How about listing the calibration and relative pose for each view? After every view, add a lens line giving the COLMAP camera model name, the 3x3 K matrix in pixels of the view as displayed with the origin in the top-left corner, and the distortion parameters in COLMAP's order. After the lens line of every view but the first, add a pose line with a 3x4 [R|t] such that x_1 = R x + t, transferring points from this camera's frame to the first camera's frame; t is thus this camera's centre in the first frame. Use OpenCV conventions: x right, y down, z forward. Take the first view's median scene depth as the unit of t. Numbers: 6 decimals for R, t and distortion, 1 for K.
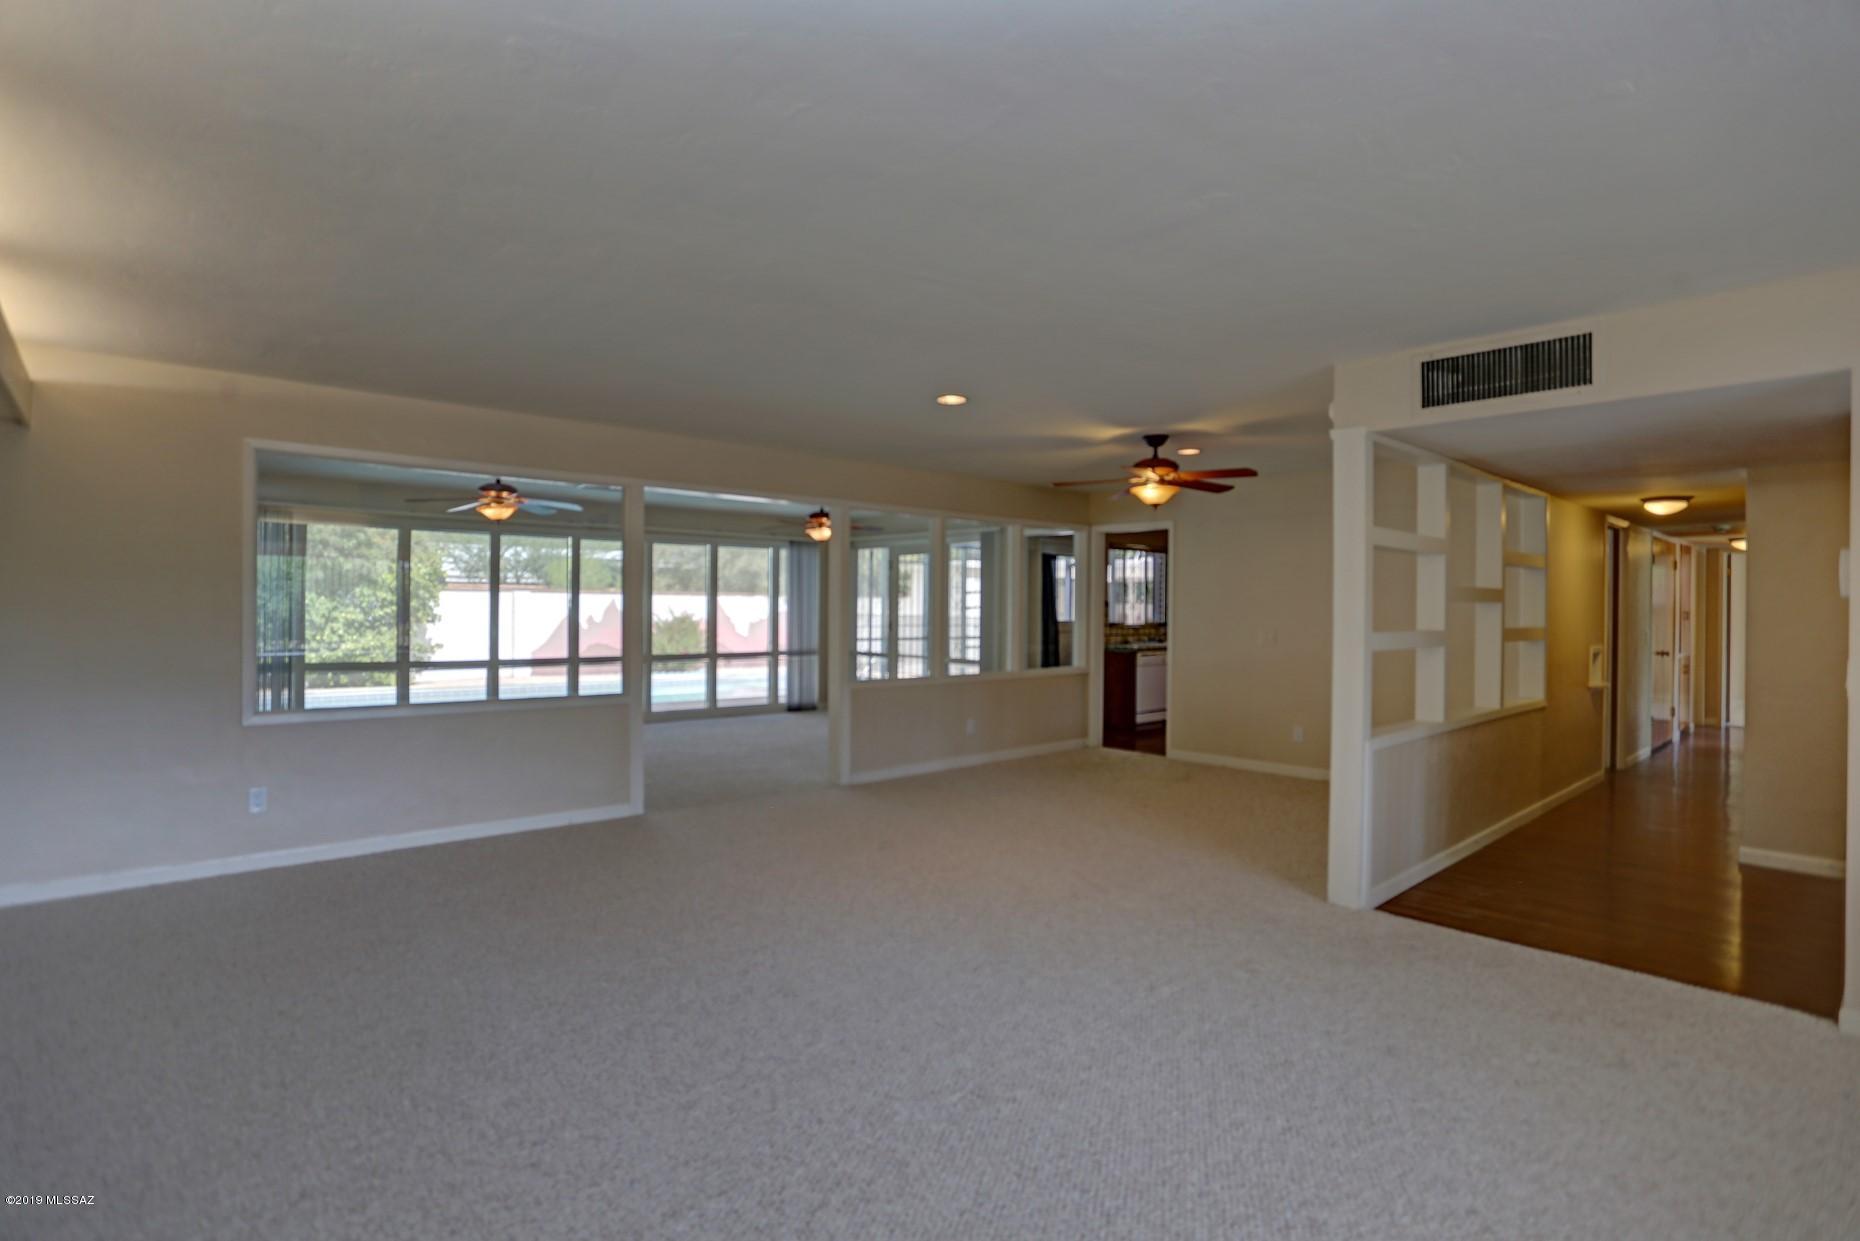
lens RADIAL K [[905.6, 0, 925.5], [0, 905.6, 608.7], [0, 0, 1]] dist [-0.072955, 0.034075]
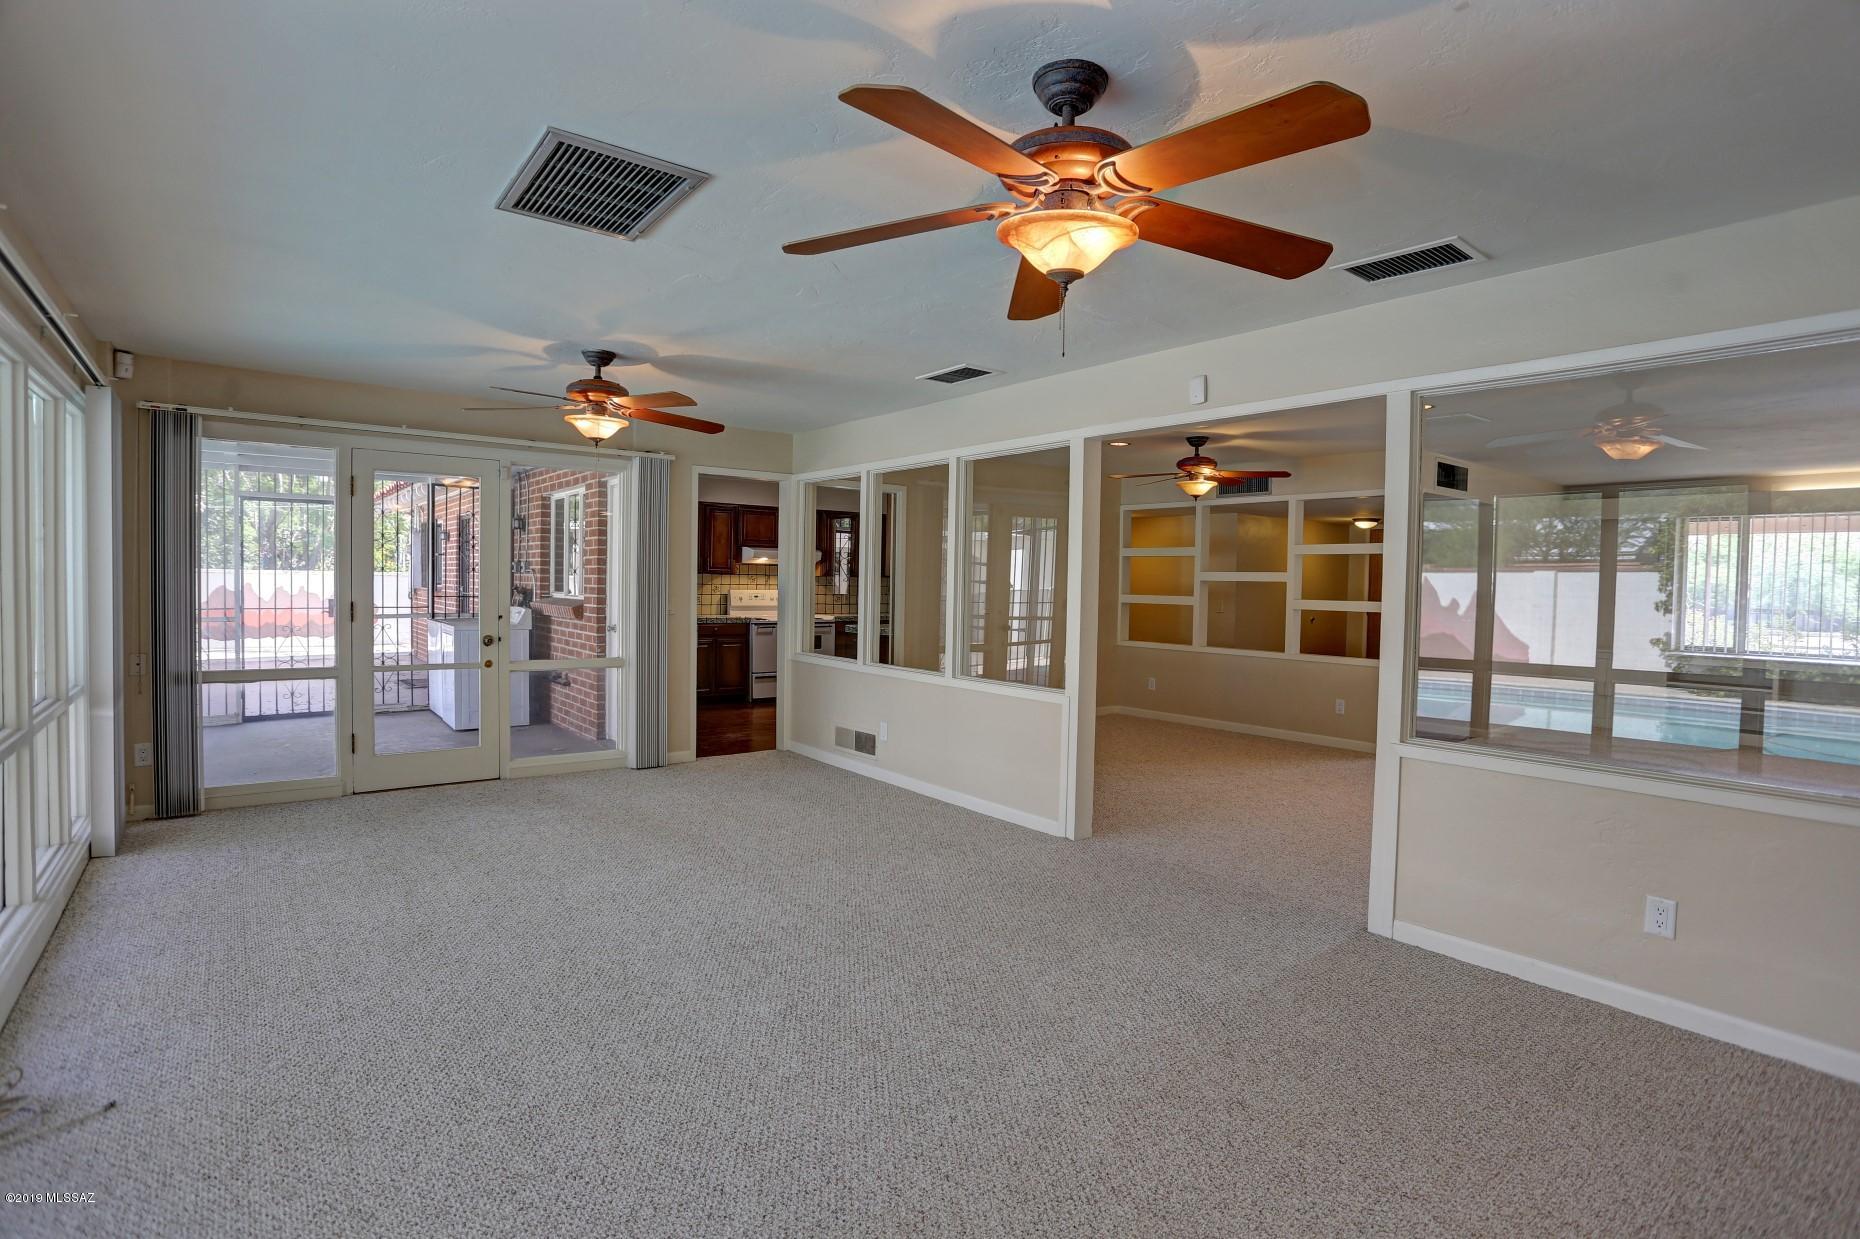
lens RADIAL K [[905.6, 0, 925.5], [0, 905.6, 607.7], [0, 0, 1]] dist [-0.072955, 0.034075]
pose [[0.077748, -0.038752, 0.996220, -0.474526], [-0.016365, 0.999060, 0.040139, -0.006853], [-0.996839, -0.019424, 0.077040, 0.638938]]
